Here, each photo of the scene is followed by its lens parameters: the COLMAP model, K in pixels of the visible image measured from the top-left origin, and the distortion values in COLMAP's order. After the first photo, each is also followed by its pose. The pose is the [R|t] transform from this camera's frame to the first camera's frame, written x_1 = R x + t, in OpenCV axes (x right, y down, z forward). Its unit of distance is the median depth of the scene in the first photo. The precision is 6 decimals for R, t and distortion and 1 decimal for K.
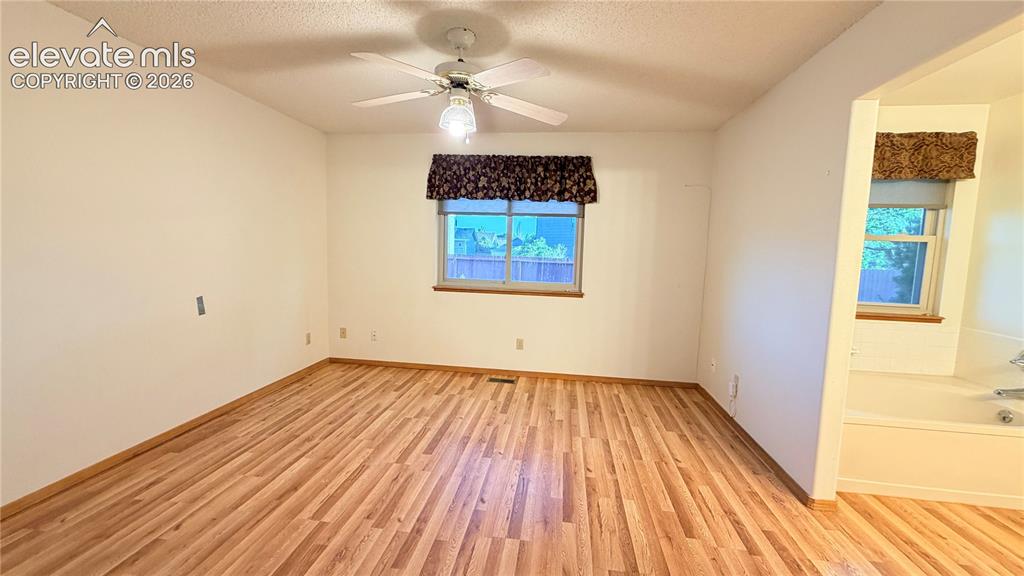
lens RADIAL K [[409.1, 0, 510.3], [0, 409.1, 287.6], [0, 0, 1]] dist [-0.000074, 0.000053]
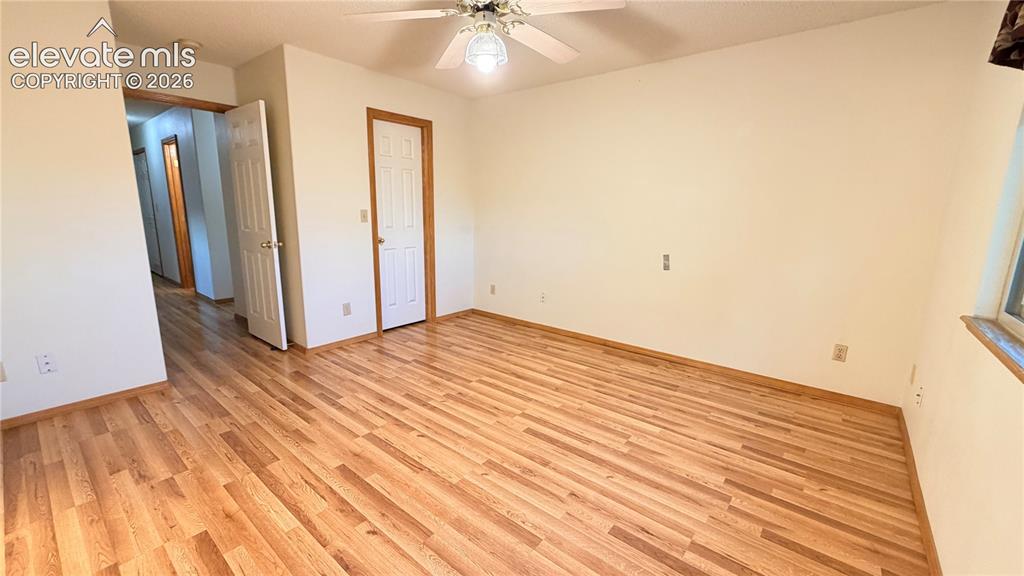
lens RADIAL K [[409.1, 0, 510.3], [0, 409.1, 287.6], [0, 0, 1]] dist [-0.000074, 0.000053]
pose [[-0.523449, 0.126511, -0.842613, 0.537316], [-0.115182, 0.969332, 0.217090, -0.097981], [0.844236, 0.210689, -0.492824, 1.319742]]
